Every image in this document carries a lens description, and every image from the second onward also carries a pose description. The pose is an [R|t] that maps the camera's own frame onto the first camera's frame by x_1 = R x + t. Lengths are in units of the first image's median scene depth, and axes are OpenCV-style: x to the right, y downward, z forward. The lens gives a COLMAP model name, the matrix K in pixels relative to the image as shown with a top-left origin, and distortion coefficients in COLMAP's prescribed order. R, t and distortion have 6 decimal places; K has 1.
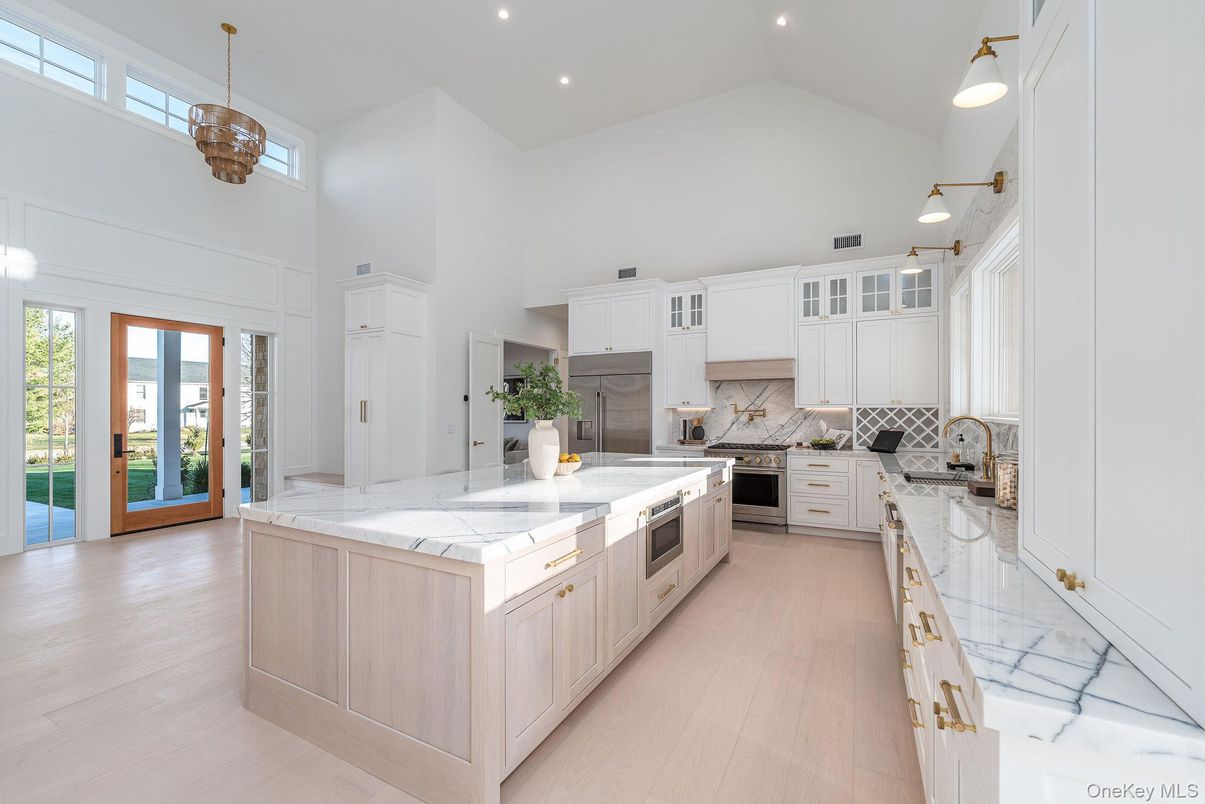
lens RADIAL K [[492.5, 0, 608.1], [0, 492.5, 409.4], [0, 0, 1]] dist [-0.000603, -0.000125]
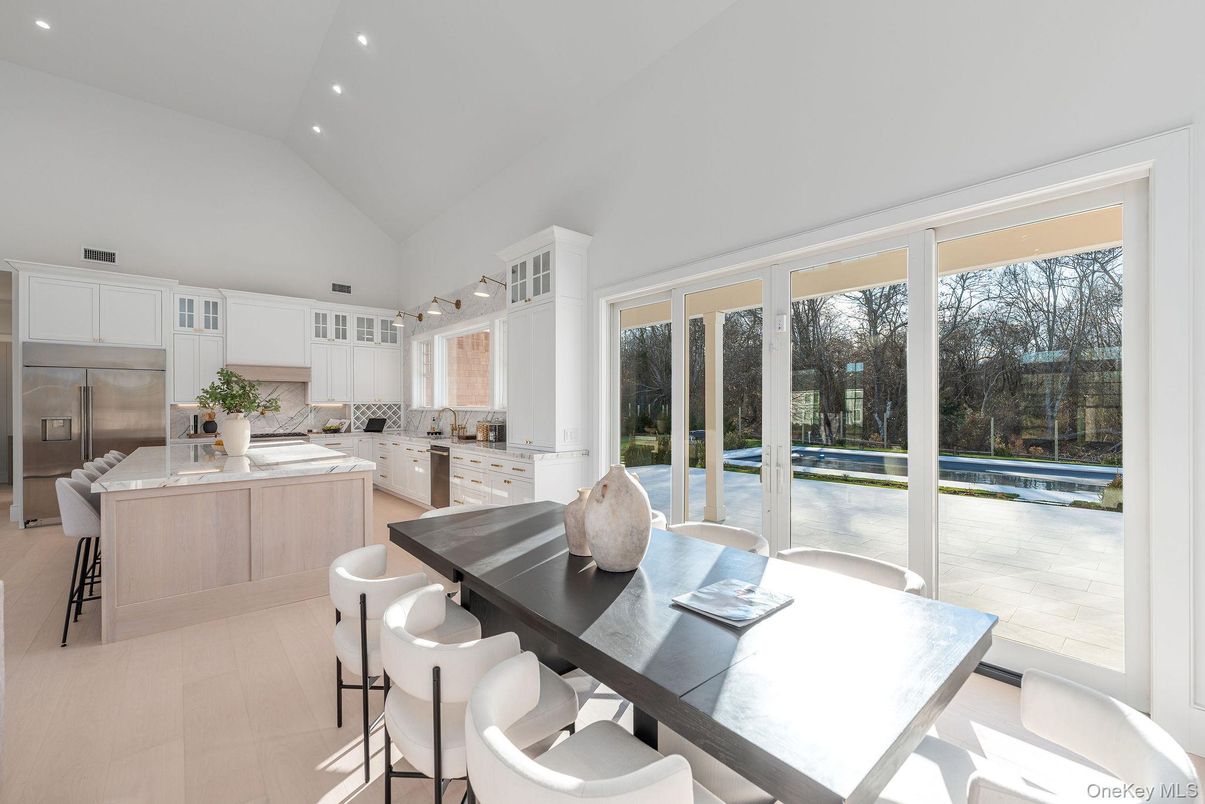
lens RADIAL K [[492.5, 0, 604.0], [0, 492.5, 404.8], [0, 0, 1]] dist [-0.000603, -0.000125]
pose [[0.380813, -0.001317, 0.924651, -0.573844], [0.001869, 0.999998, 0.000654, -0.000202], [-0.924650, 0.001479, 0.380815, -0.264437]]
